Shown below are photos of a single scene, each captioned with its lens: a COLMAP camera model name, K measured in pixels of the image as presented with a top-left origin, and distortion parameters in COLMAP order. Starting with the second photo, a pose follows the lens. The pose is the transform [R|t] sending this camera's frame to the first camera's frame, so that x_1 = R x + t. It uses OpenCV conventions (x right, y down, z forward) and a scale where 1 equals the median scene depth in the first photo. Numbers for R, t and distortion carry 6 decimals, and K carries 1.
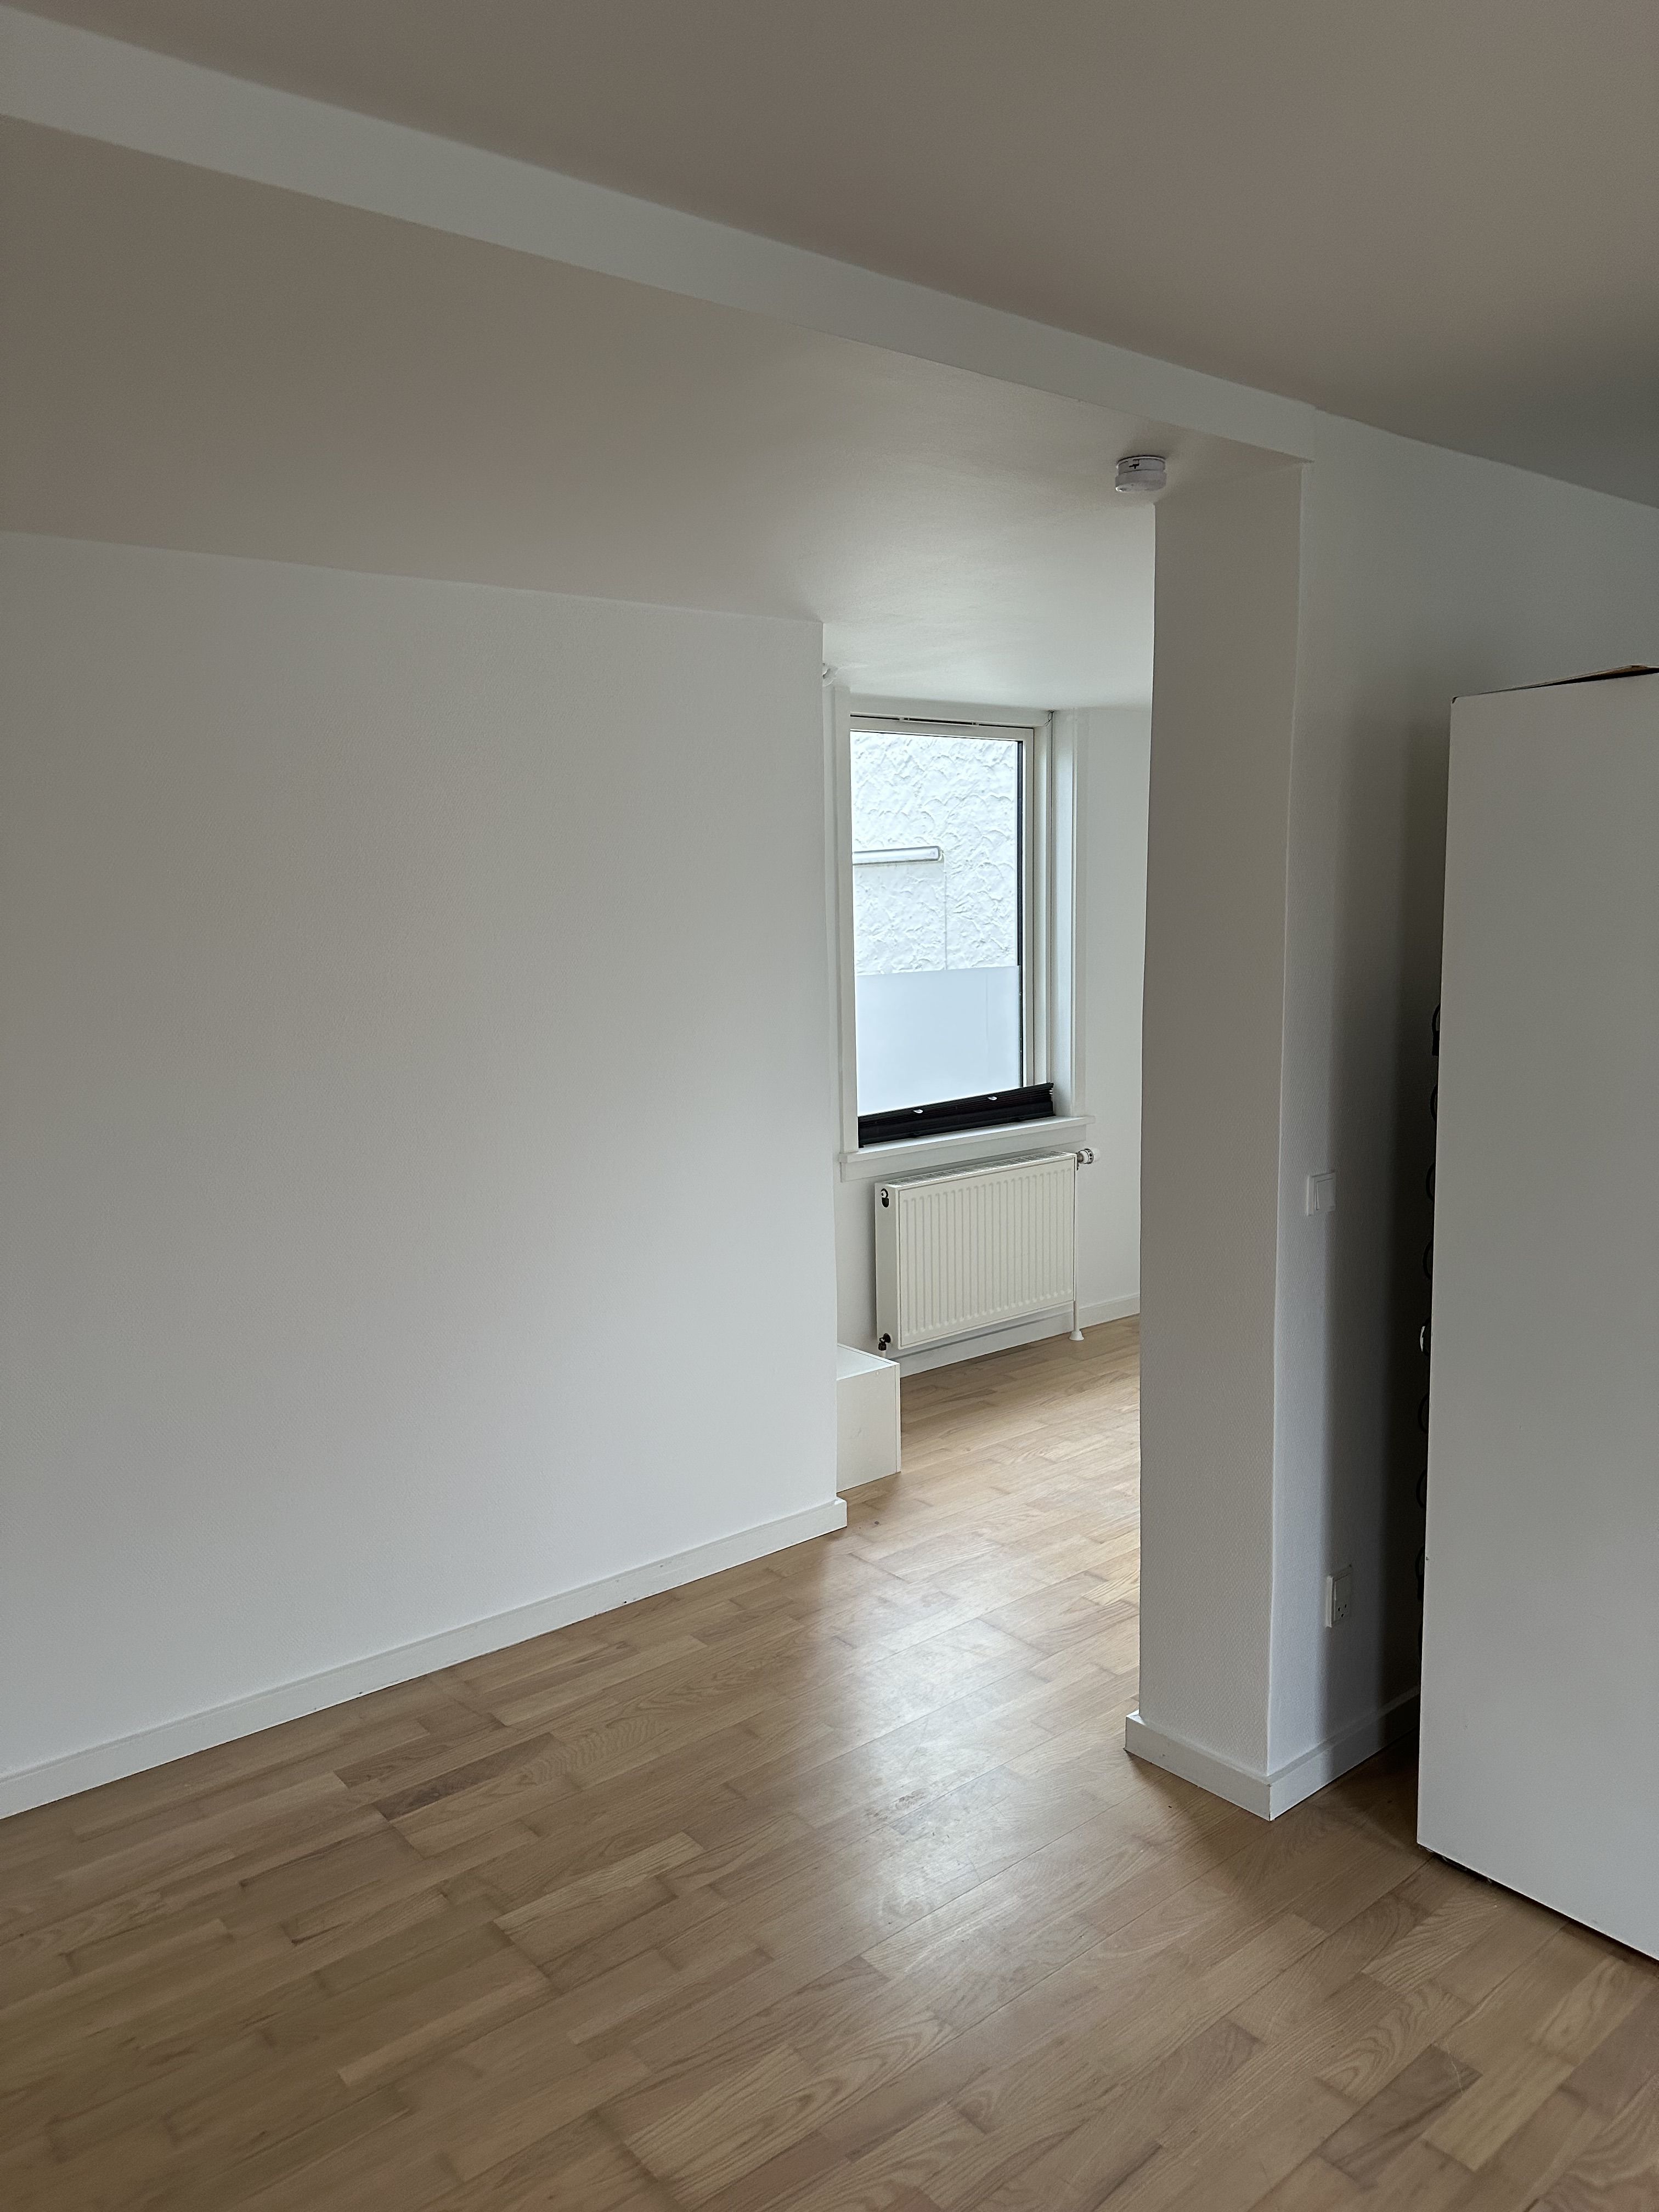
lens RADIAL K [[1571.4, 0, 829.5], [0, 1571.4, 1106.0], [0, 0, 1]] dist [0.083954, -0.000418]
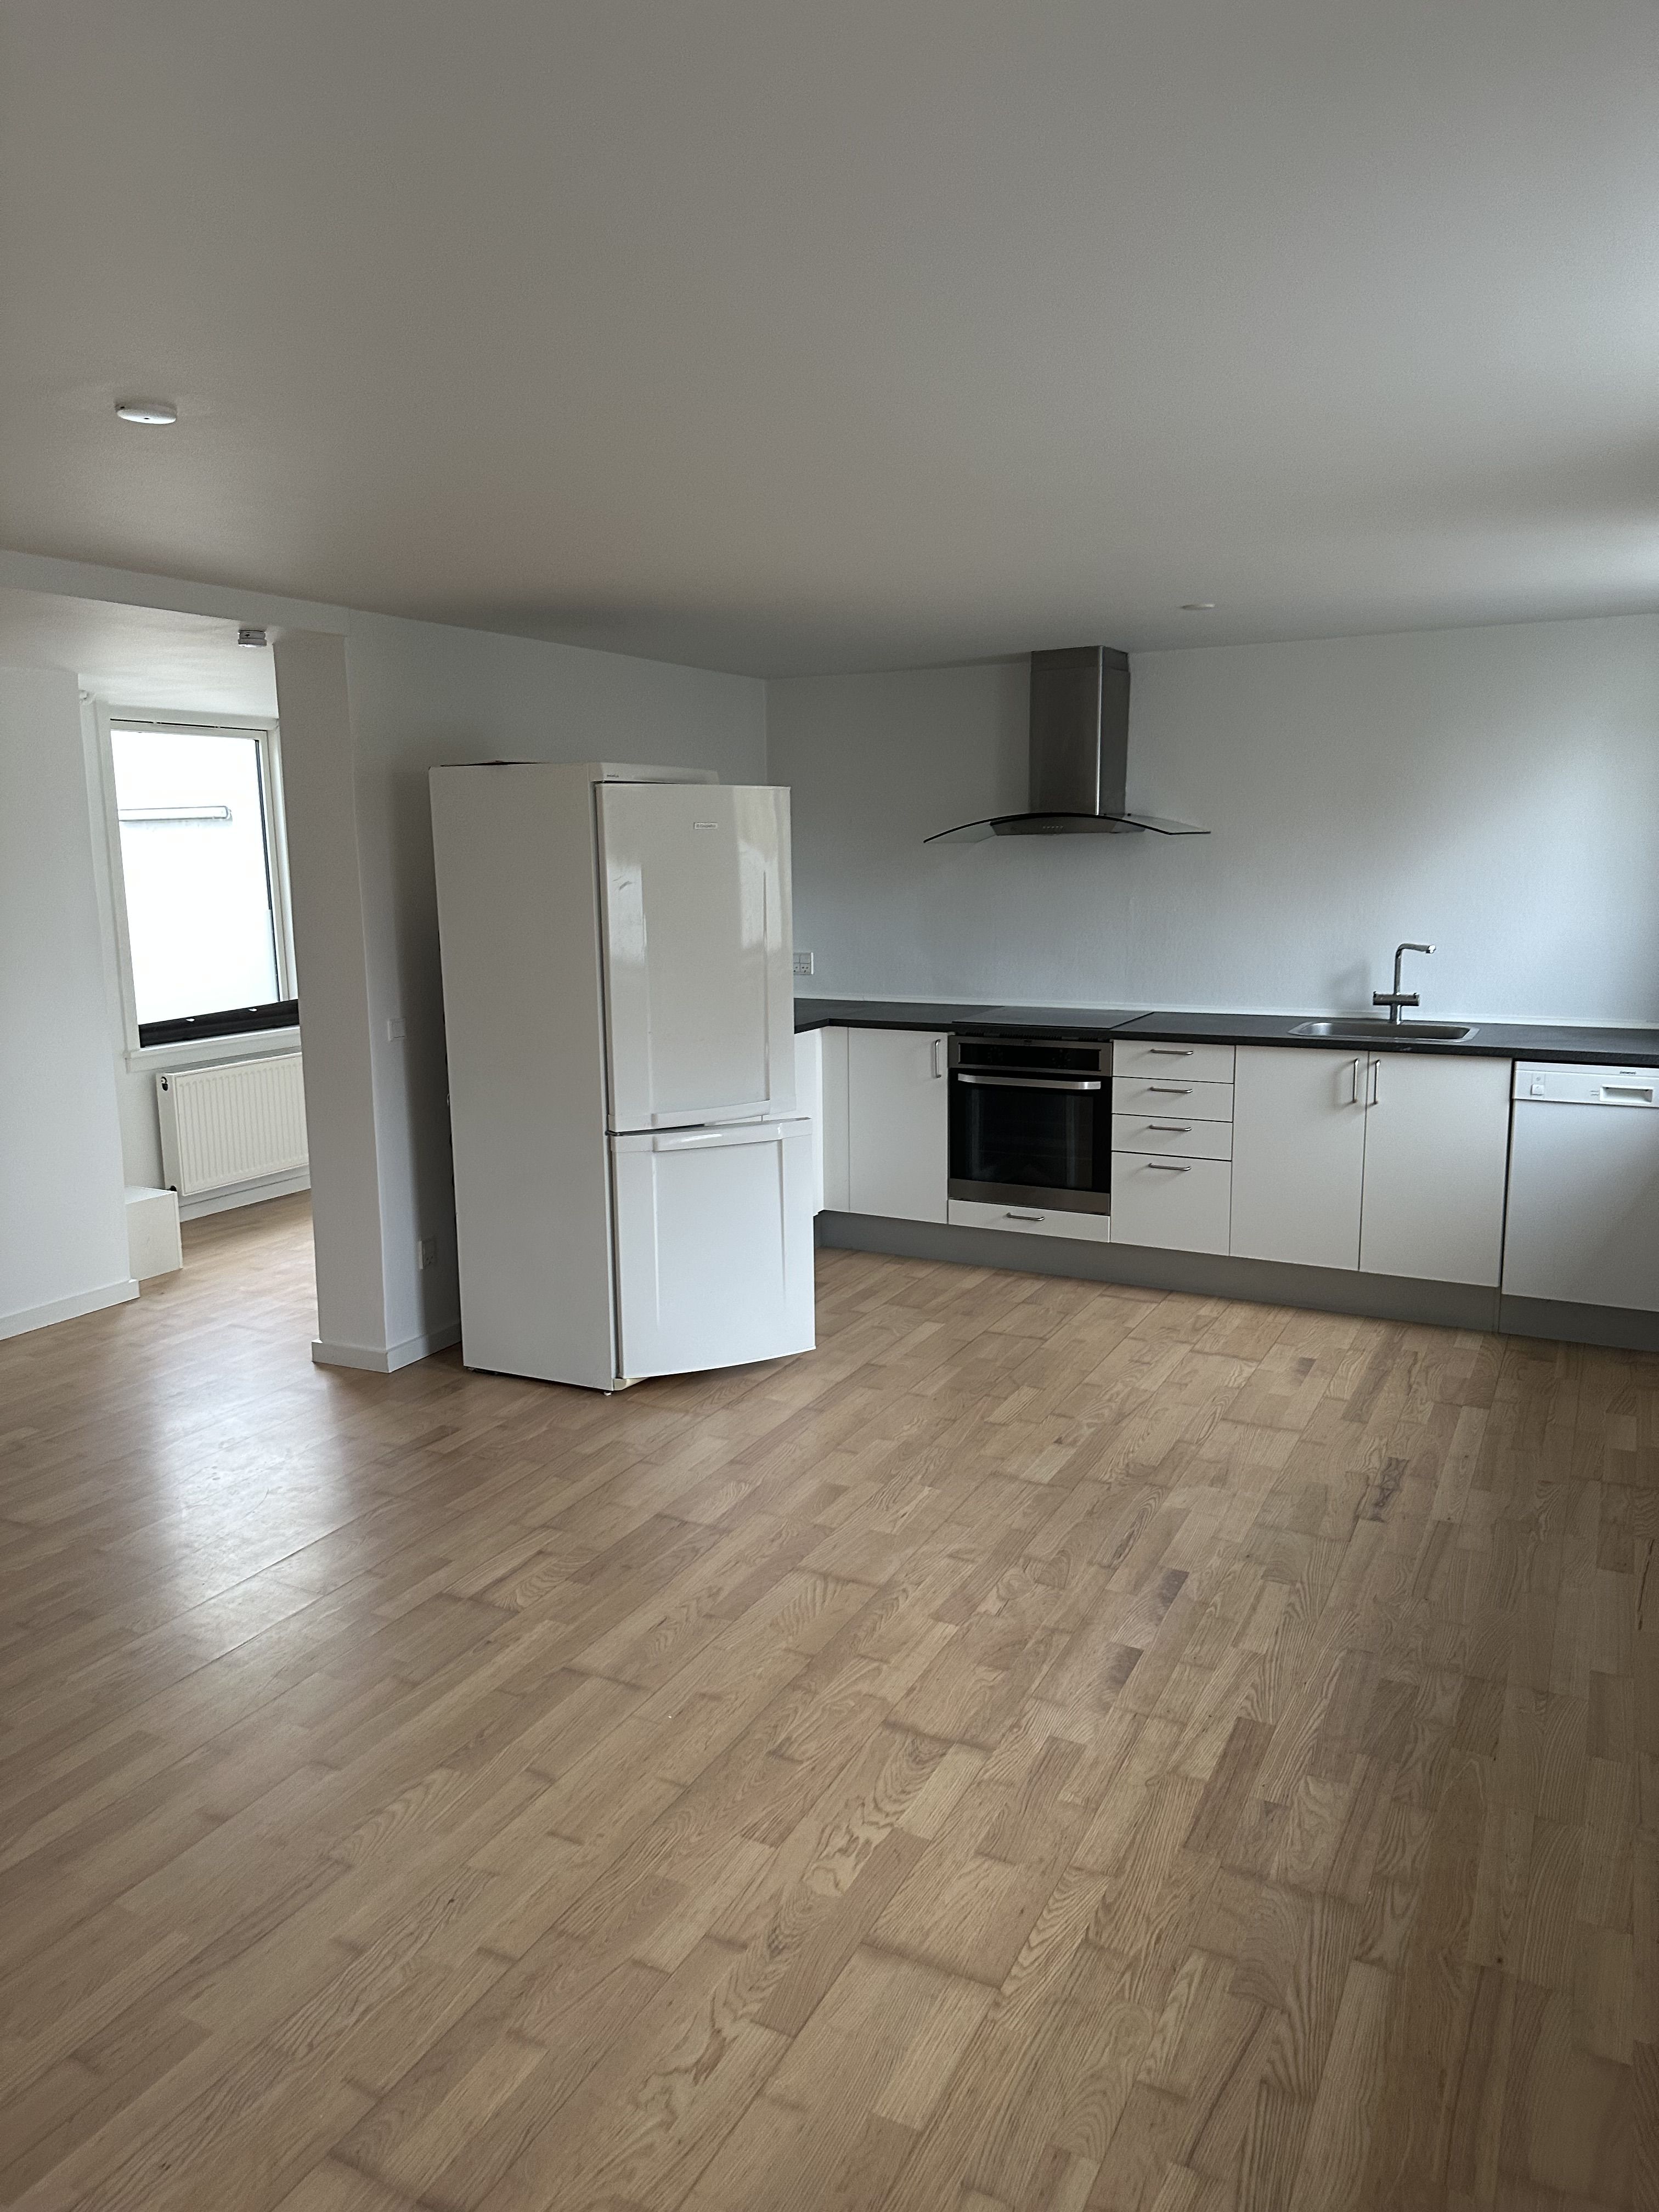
lens RADIAL K [[1546.4, 0, 886.4], [0, 1546.4, 1097.1], [0, 0, 1]] dist [-0.006290, -0.003652]
pose [[0.902722, -0.062993, 0.425589, 0.036413], [0.050126, 0.997885, 0.041379, 0.056275], [-0.427295, -0.016021, 0.903970, -0.547637]]
